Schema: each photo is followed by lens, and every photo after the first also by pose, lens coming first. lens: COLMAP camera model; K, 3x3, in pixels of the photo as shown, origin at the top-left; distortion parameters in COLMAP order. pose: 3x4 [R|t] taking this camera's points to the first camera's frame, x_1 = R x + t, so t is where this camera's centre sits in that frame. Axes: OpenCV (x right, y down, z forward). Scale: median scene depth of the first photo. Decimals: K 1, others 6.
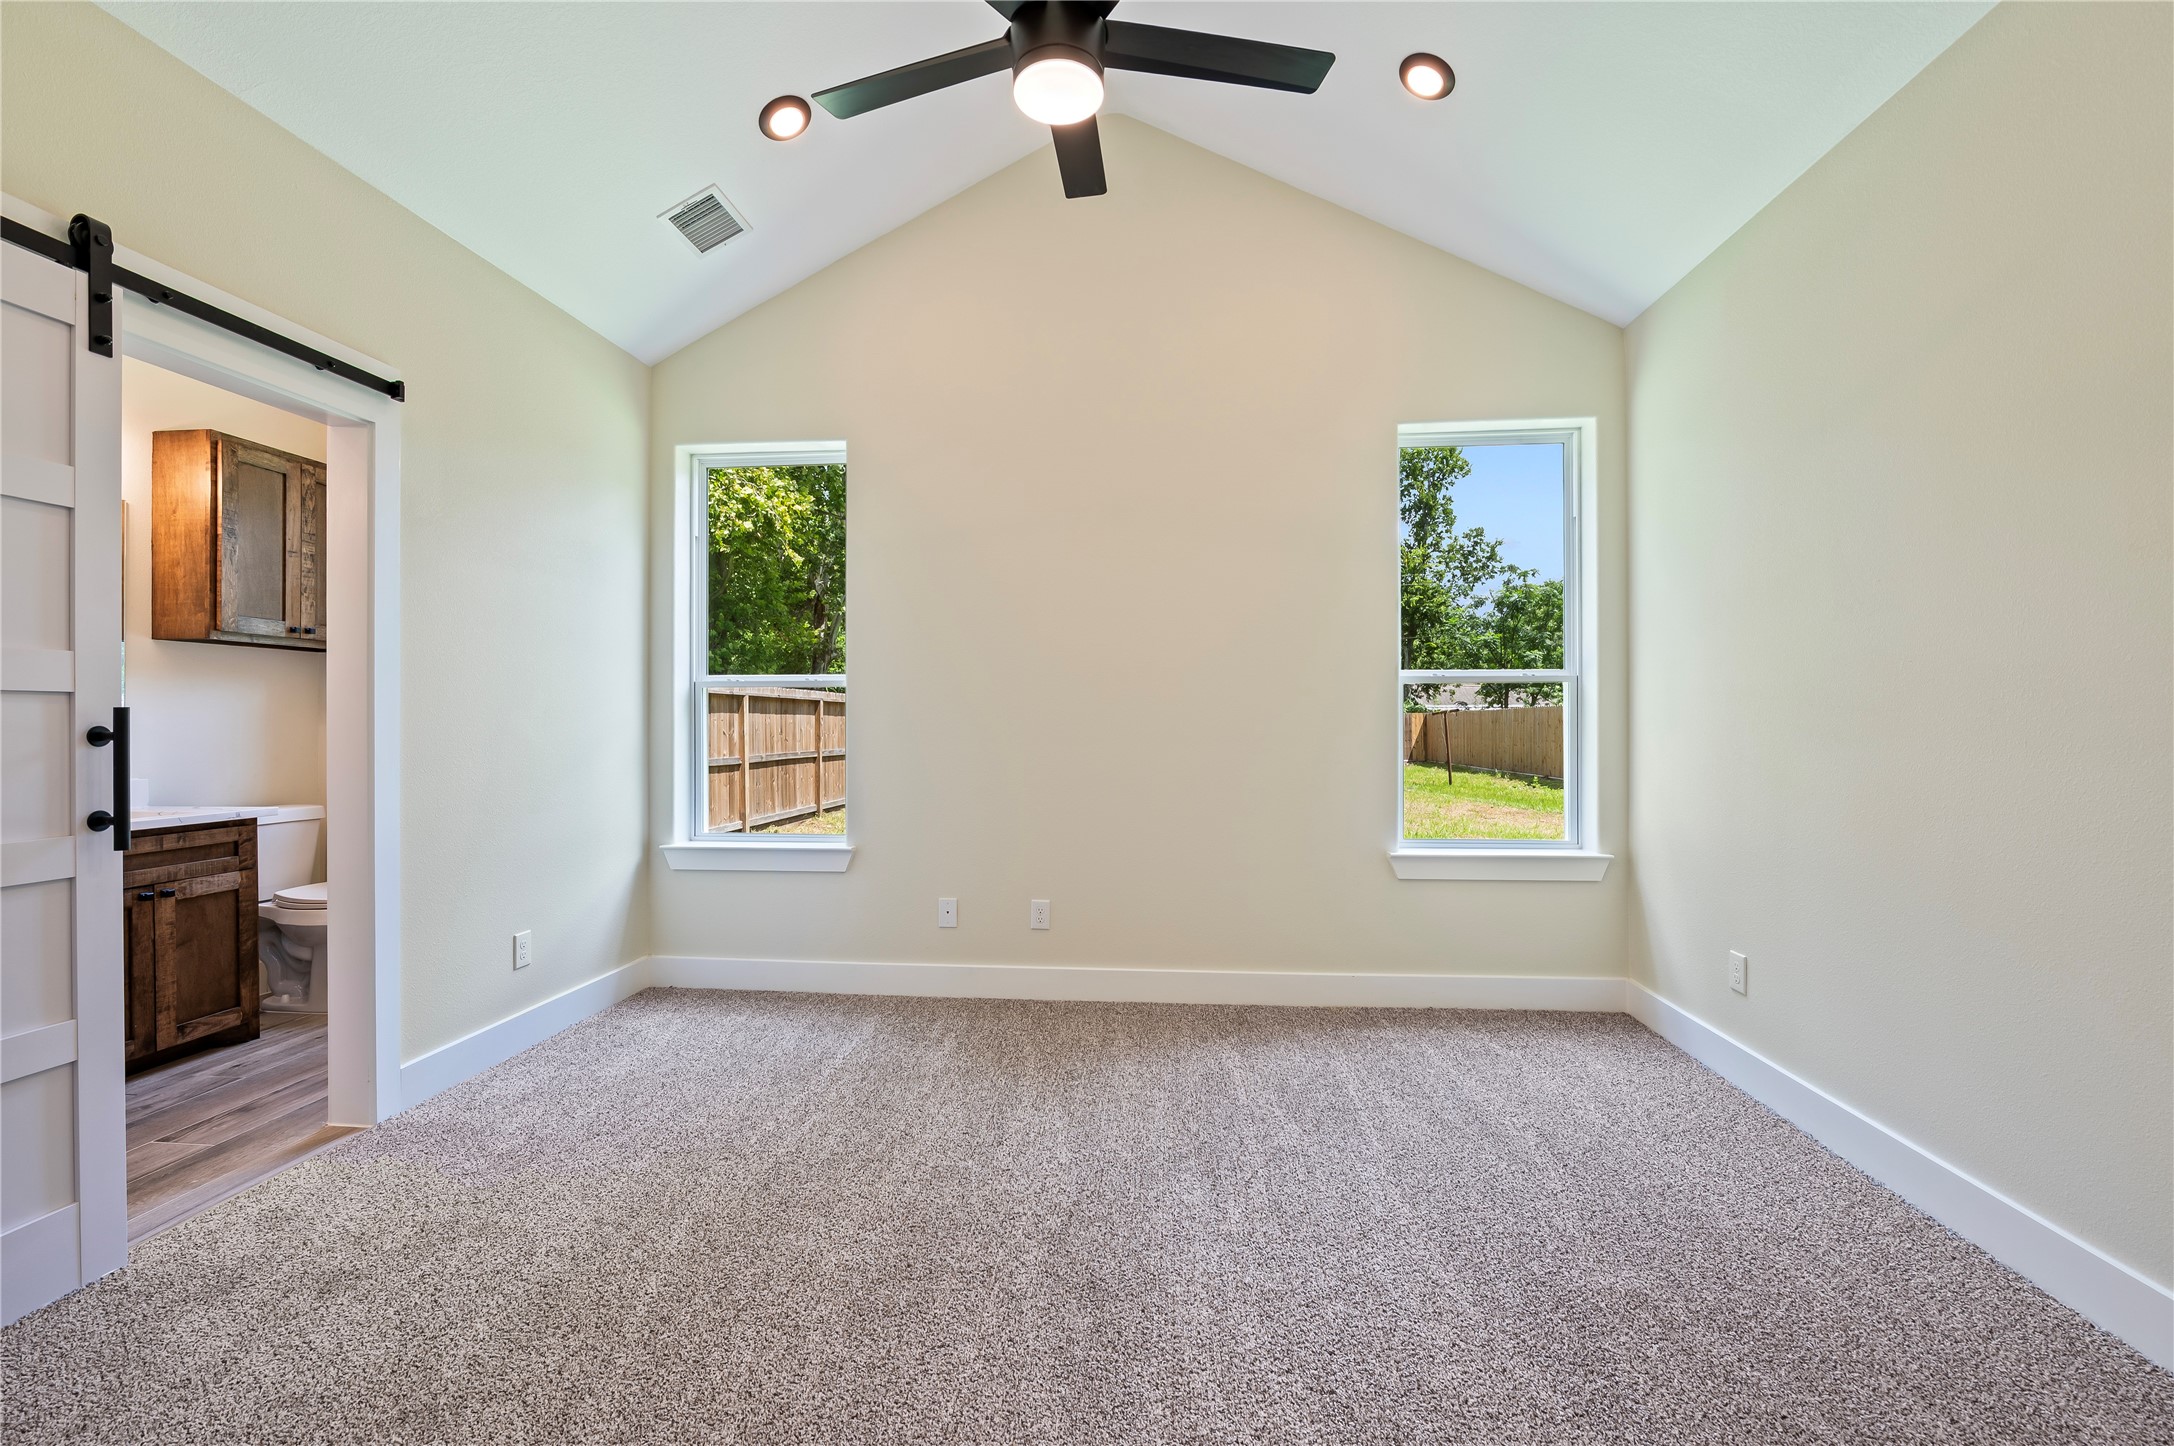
lens RADIAL K [[925.2, 0, 1069.8], [0, 925.2, 732.1], [0, 0, 1]] dist [-0.007487, -0.001692]
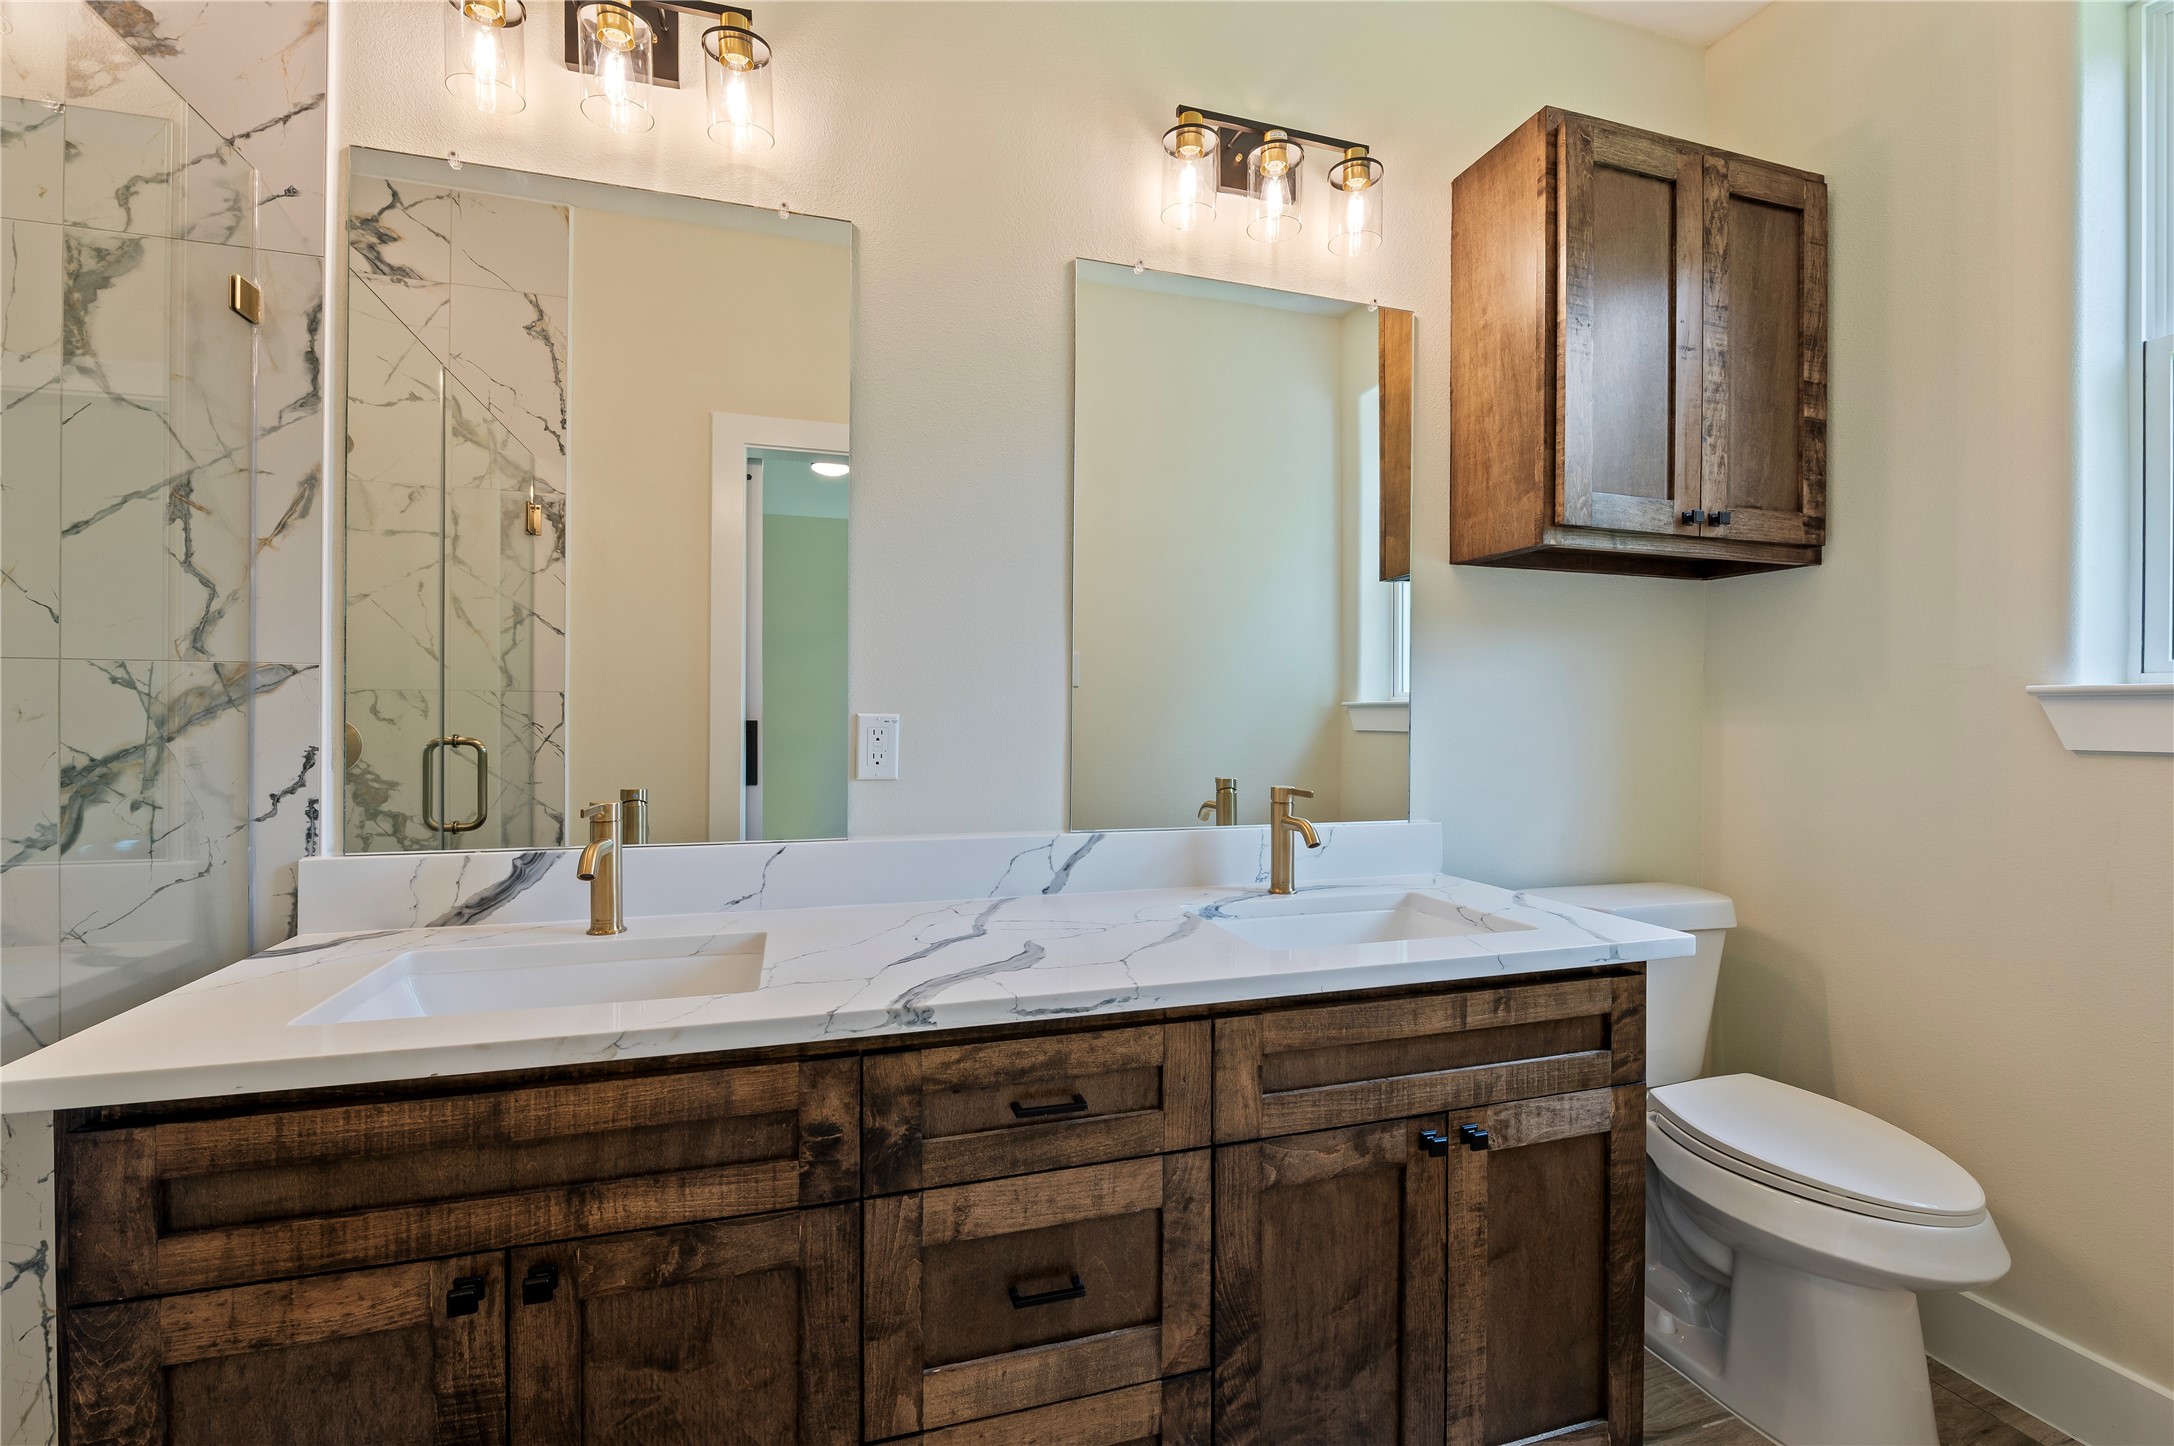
lens RADIAL K [[925.2, 0, 1084.4], [0, 925.2, 714.8], [0, 0, 1]] dist [-0.007487, -0.001692]
pose [[0.399134, 0.000948, -0.916892, -0.625329], [-0.011297, 0.999929, -0.003884, -0.008969], [0.916823, 0.011908, 0.399116, 0.623303]]
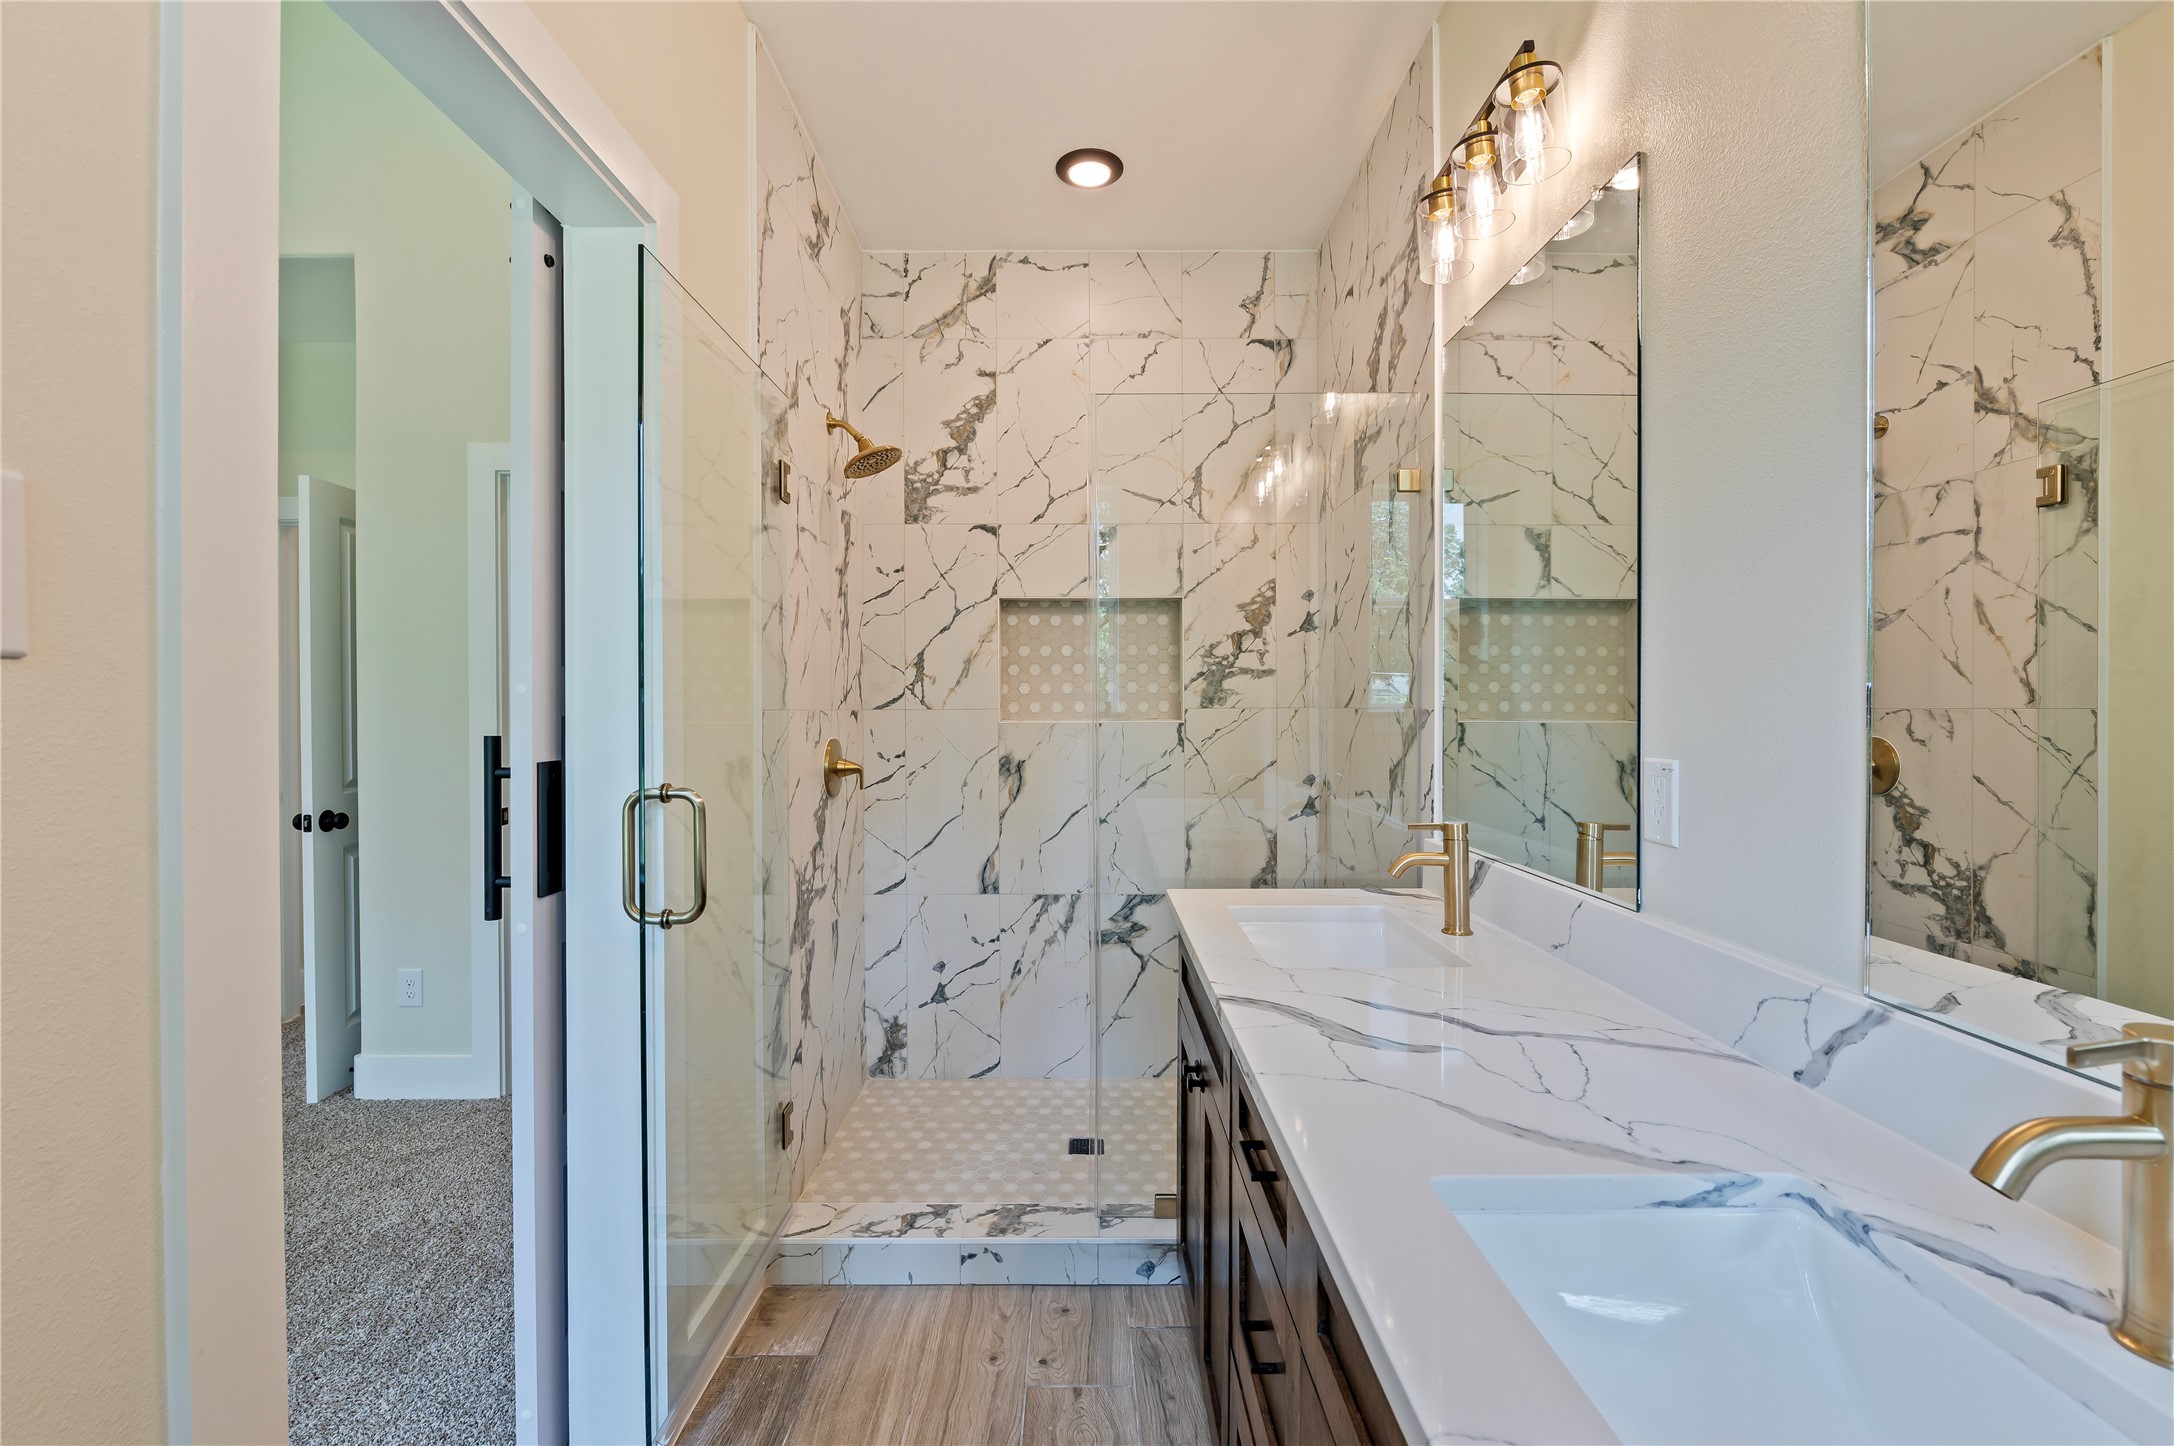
lens RADIAL K [[943.1, 0, 1080.3], [0, 943.1, 722.3], [0, 0, 1]] dist [-0.003261, -0.001189]
pose [[-0.993185, 0.000366, -0.116545, -0.835319], [-0.001970, 0.999800, 0.019924, -0.030102], [0.116528, 0.020018, -0.992986, 1.061829]]
